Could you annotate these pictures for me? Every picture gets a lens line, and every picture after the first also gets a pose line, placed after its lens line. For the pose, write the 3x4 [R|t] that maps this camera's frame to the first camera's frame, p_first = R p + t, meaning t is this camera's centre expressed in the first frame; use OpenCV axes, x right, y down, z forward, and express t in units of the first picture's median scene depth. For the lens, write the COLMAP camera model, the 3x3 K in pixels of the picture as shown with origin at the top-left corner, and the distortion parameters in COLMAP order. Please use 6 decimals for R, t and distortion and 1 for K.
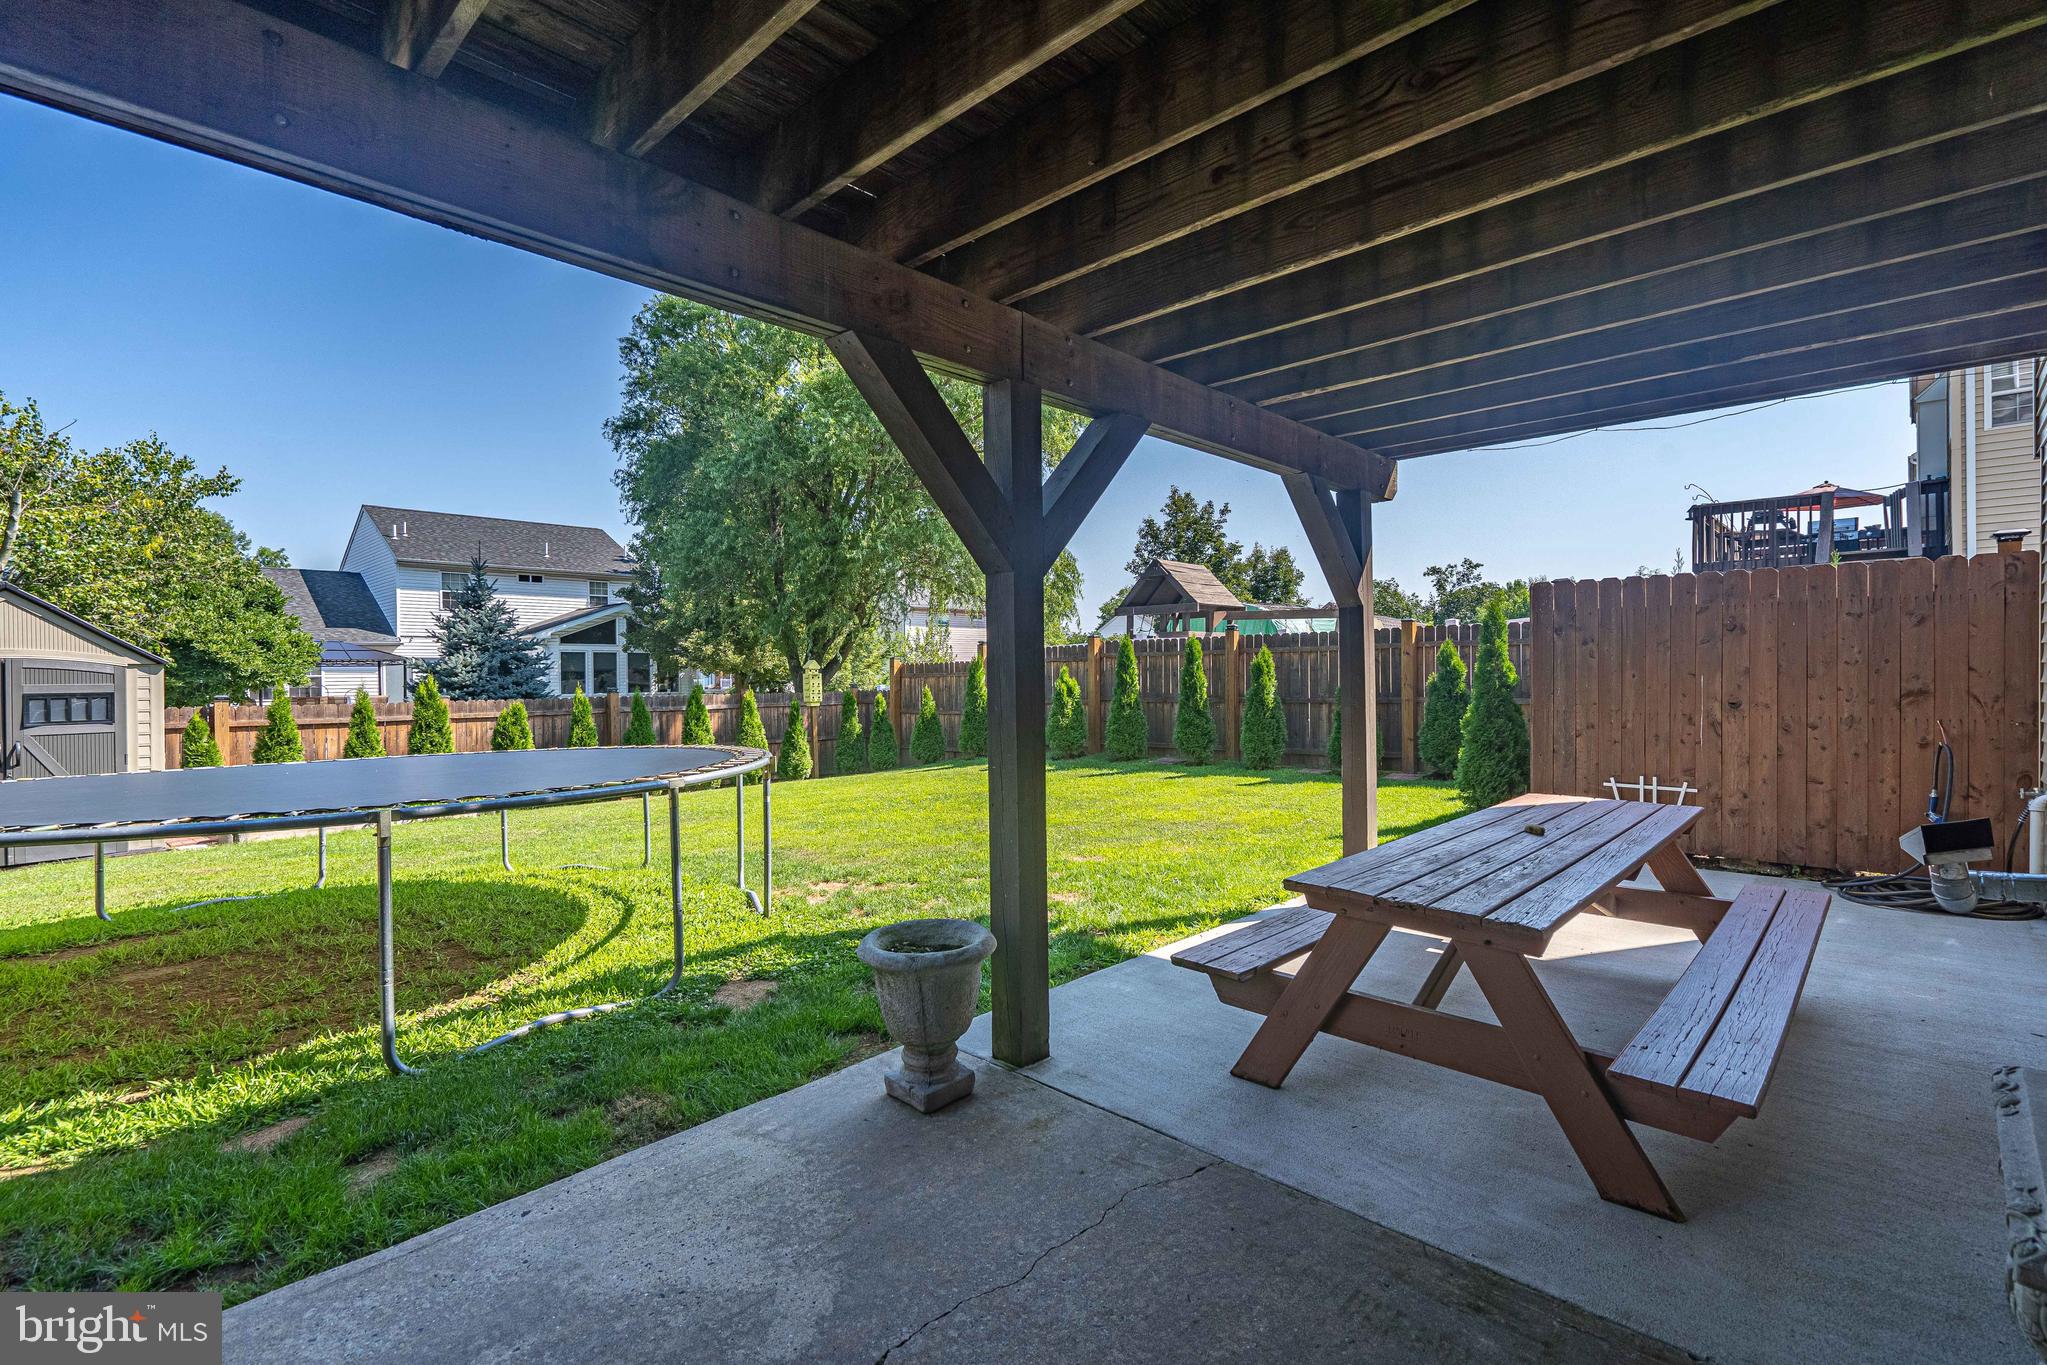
lens RADIAL K [[946.8, 0, 1023.5], [0, 946.8, 682.5], [0, 0, 1]] dist [-0.000774, 0.001360]
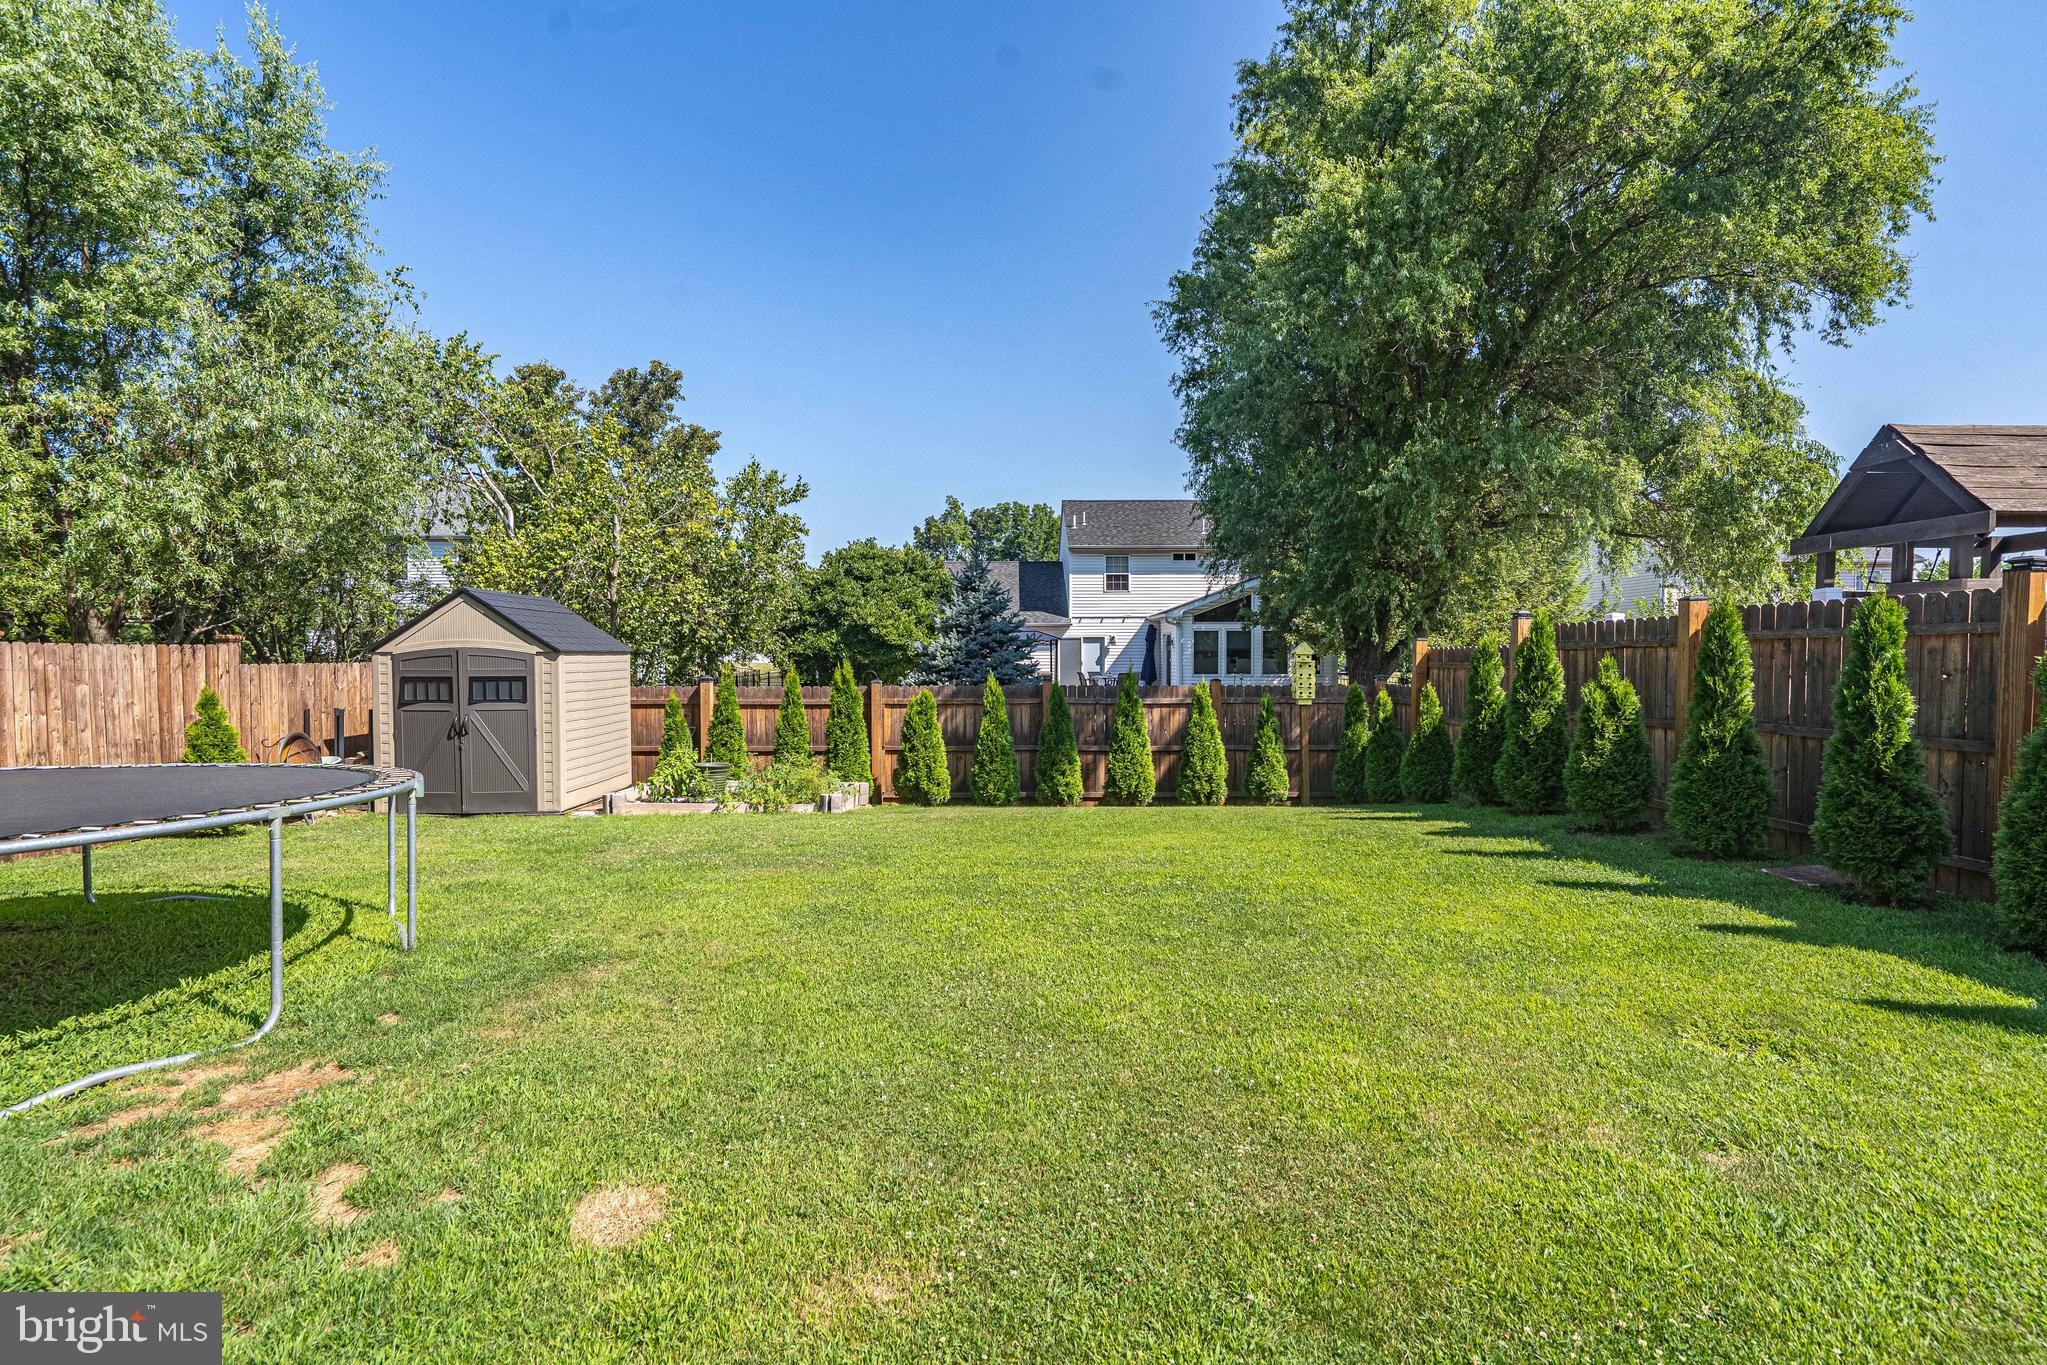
lens RADIAL K [[946.8, 0, 1023.5], [0, 946.8, 682.5], [0, 0, 1]] dist [-0.000774, 0.001360]
pose [[0.685376, 0.030236, -0.727561, 0.203506], [-0.010284, 0.999440, 0.031846, -0.016262], [0.728116, -0.014344, 0.685303, 0.410104]]
